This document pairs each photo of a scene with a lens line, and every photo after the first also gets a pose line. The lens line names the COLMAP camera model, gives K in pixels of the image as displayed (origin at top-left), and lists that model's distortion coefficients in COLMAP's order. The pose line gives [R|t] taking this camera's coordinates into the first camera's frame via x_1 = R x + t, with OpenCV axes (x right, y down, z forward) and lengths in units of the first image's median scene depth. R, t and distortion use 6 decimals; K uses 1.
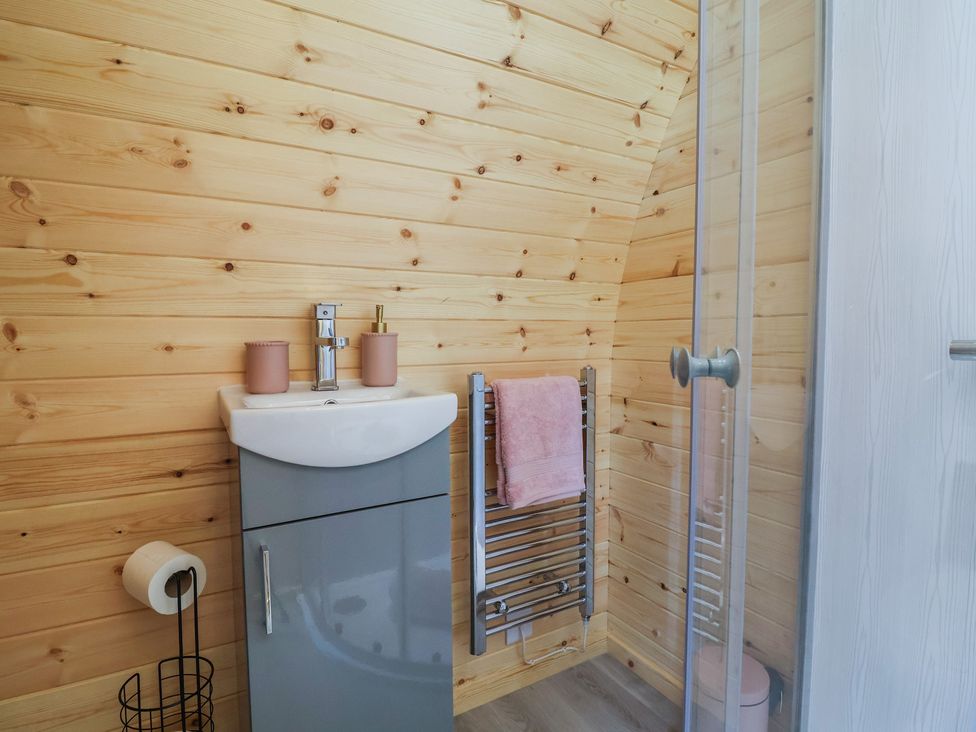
lens RADIAL K [[500.9, 0, 486.8], [0, 500.9, 382.3], [0, 0, 1]] dist [-0.000745, -0.011788]
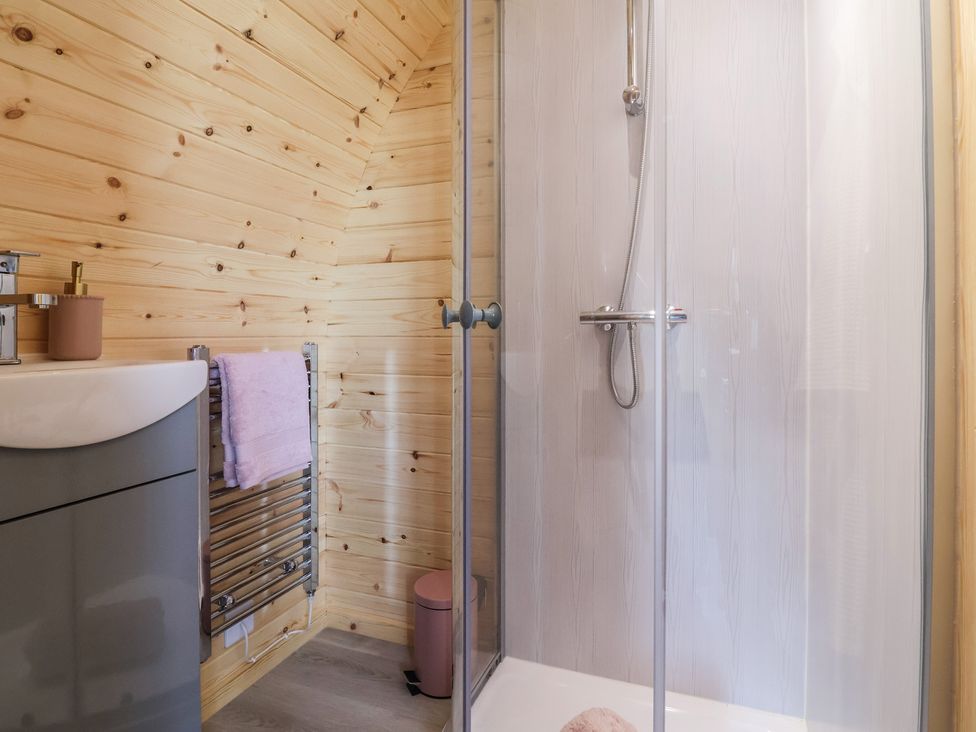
lens RADIAL K [[521.0, 0, 485.7], [0, 521.0, 362.9], [0, 0, 1]] dist [0.001970, -0.013319]
pose [[0.787462, -0.022873, 0.615939, -0.197680], [0.046447, 0.998672, -0.022295, 0.058482], [-0.614611, 0.046165, 0.787478, -0.078178]]
